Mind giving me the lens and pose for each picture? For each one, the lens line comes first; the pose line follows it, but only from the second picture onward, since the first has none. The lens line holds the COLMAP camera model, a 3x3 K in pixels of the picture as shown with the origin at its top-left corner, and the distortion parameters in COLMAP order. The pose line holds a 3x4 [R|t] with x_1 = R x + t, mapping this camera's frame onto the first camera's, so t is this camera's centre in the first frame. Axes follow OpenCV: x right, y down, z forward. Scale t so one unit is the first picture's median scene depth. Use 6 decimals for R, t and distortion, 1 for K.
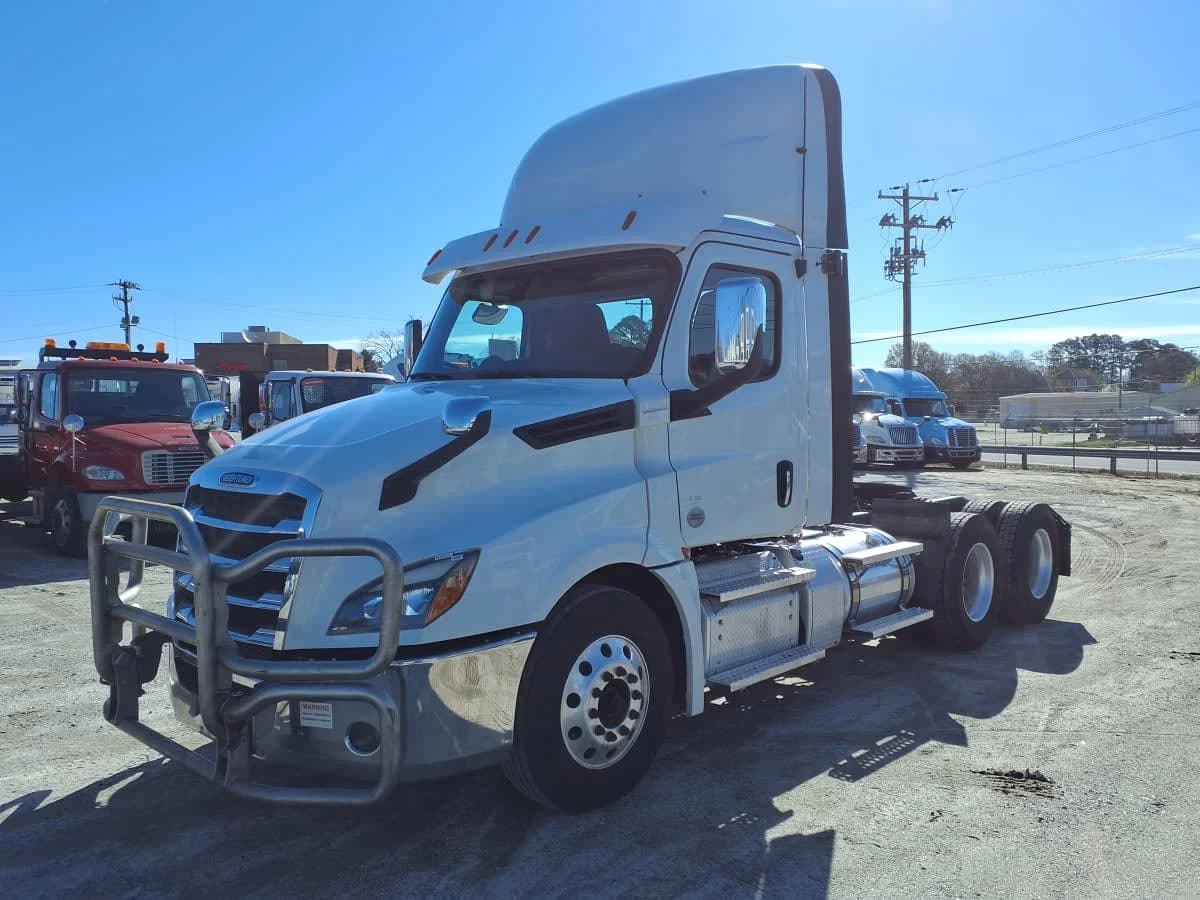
lens RADIAL K [[1027.1, 0, 586.5], [0, 1027.1, 402.0], [0, 0, 1]] dist [0.086305, -0.303282]
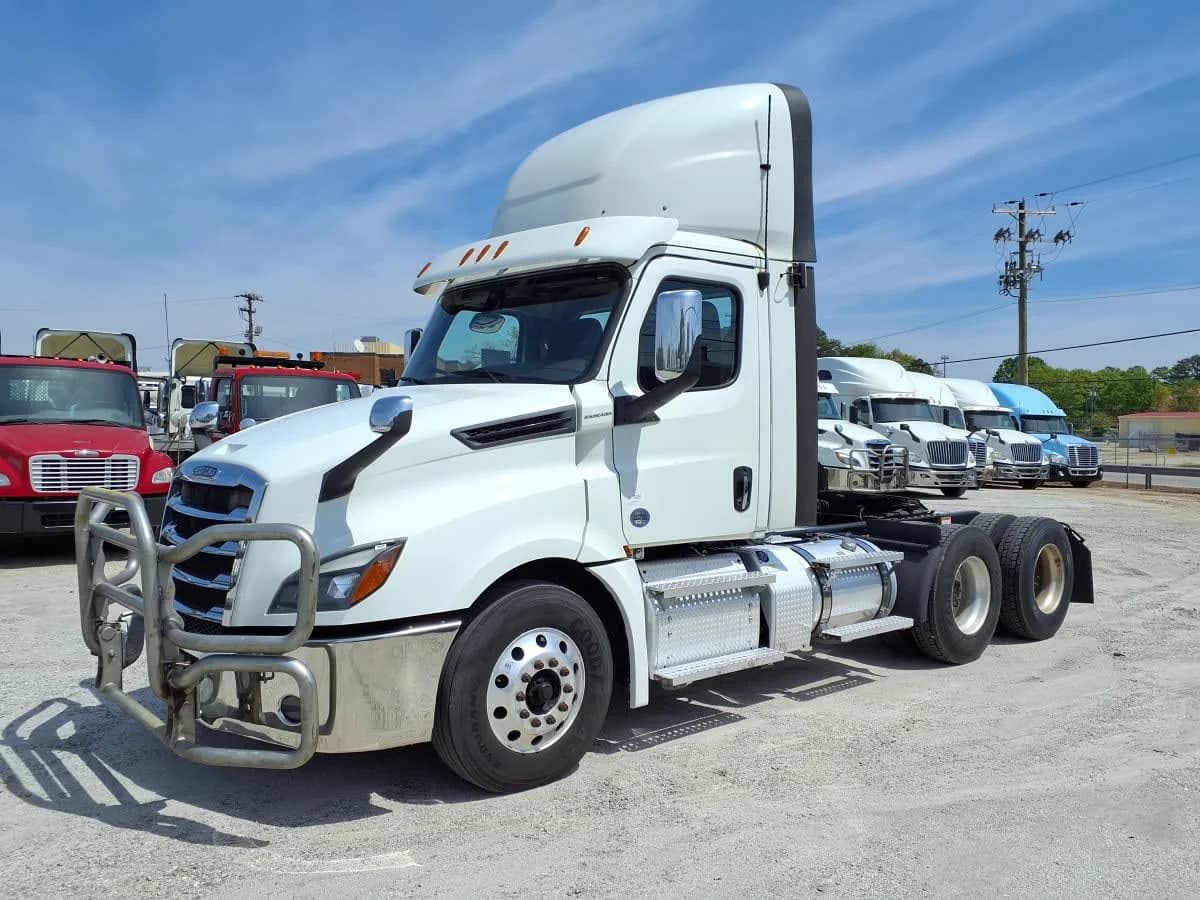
lens RADIAL K [[1008.3, 0, 592.0], [0, 1008.3, 397.5], [0, 0, 1]] dist [0.008145, 0.000348]
pose [[0.994017, 0.012195, -0.108546, 0.163852], [-0.013927, 0.999787, -0.015212, 0.005669], [0.108338, 0.016633, 0.993975, -0.023807]]
